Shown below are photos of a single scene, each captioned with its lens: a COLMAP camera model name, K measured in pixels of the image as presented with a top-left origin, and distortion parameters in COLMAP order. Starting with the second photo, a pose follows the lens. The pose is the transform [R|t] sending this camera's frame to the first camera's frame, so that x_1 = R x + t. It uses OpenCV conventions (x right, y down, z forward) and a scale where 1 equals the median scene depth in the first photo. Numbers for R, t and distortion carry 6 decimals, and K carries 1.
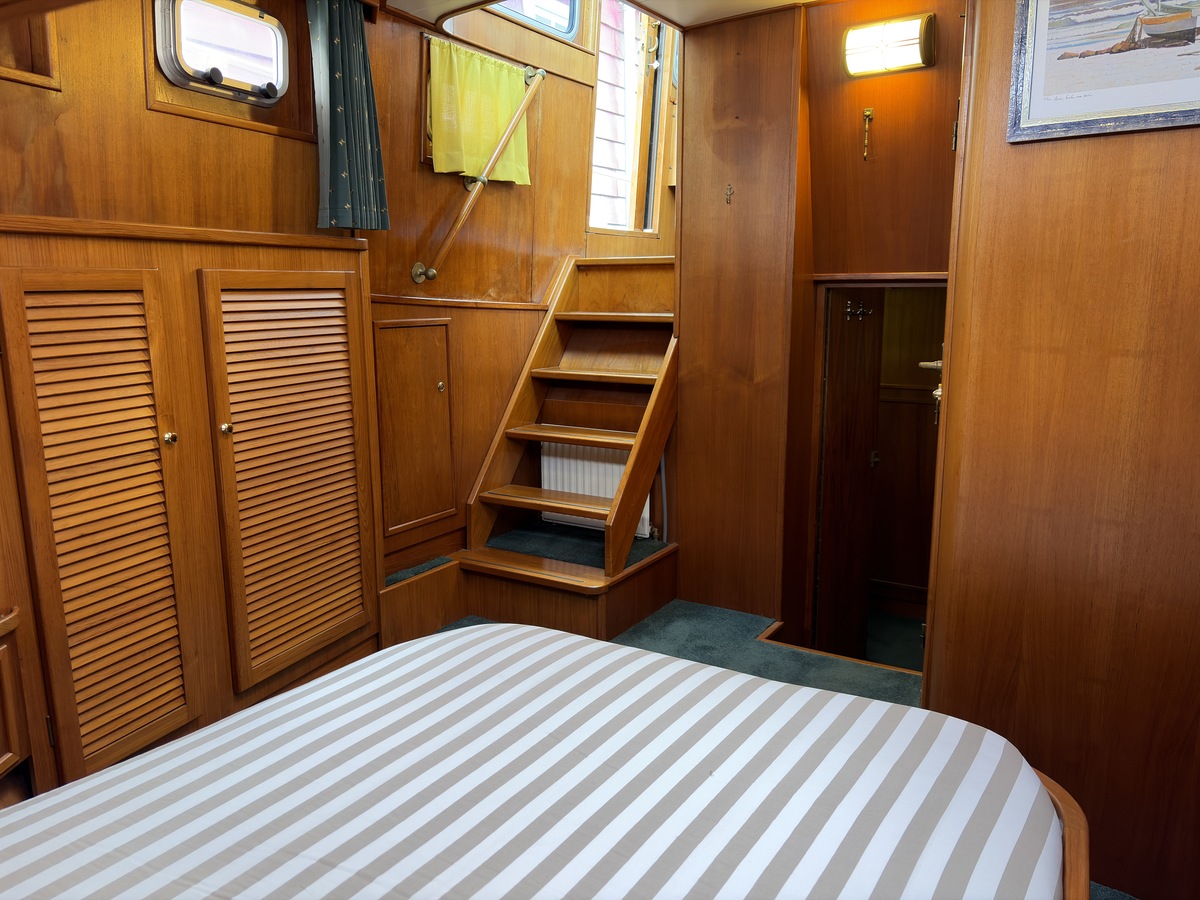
lens RADIAL K [[905.3, 0, 597.6], [0, 905.3, 451.2], [0, 0, 1]] dist [0.060920, -0.072609]
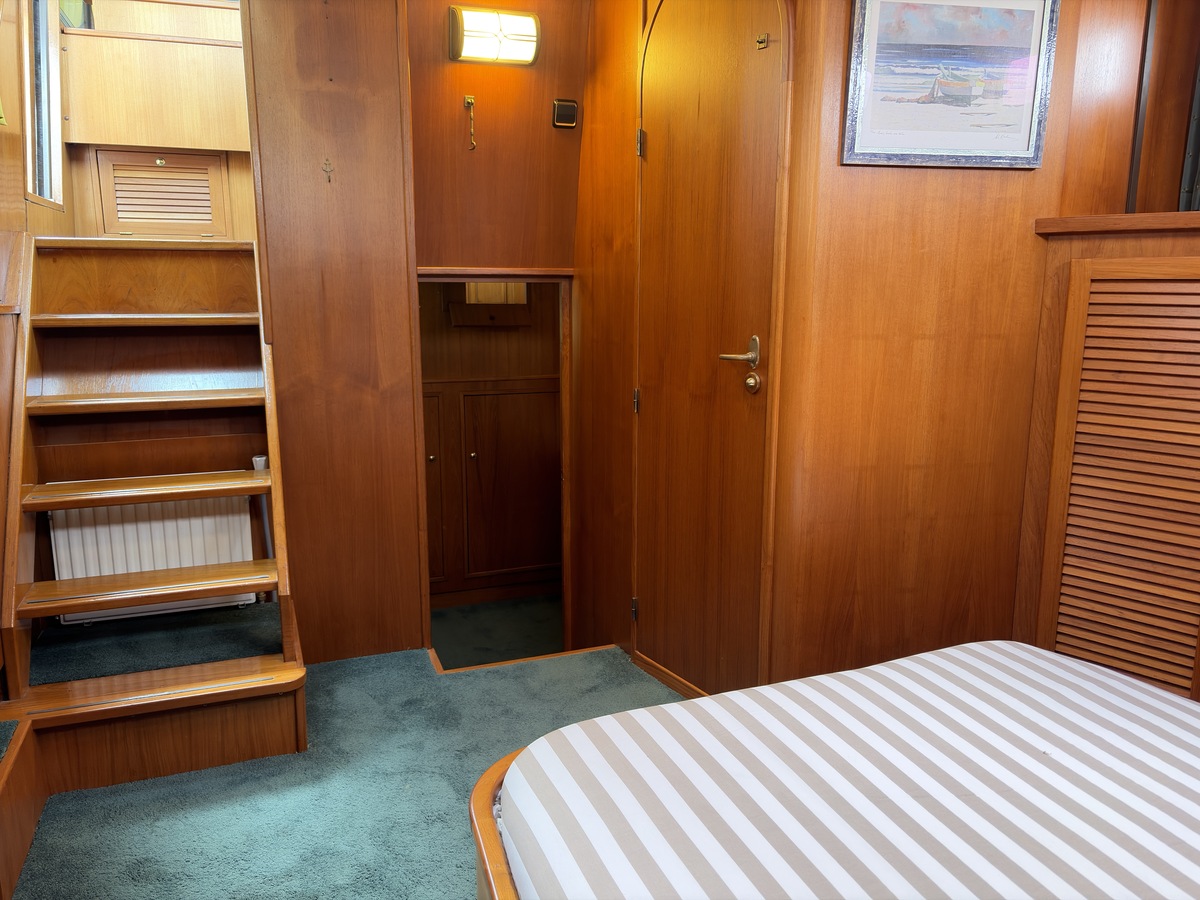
lens RADIAL K [[900.9, 0, 600.1], [0, 900.9, 439.9], [0, 0, 1]] dist [0.012119, 0.006674]
pose [[0.604571, -0.143917, 0.783442, -0.637304], [0.138715, 0.987536, 0.074364, -0.105561], [-0.784380, 0.063717, 0.616999, 0.502682]]
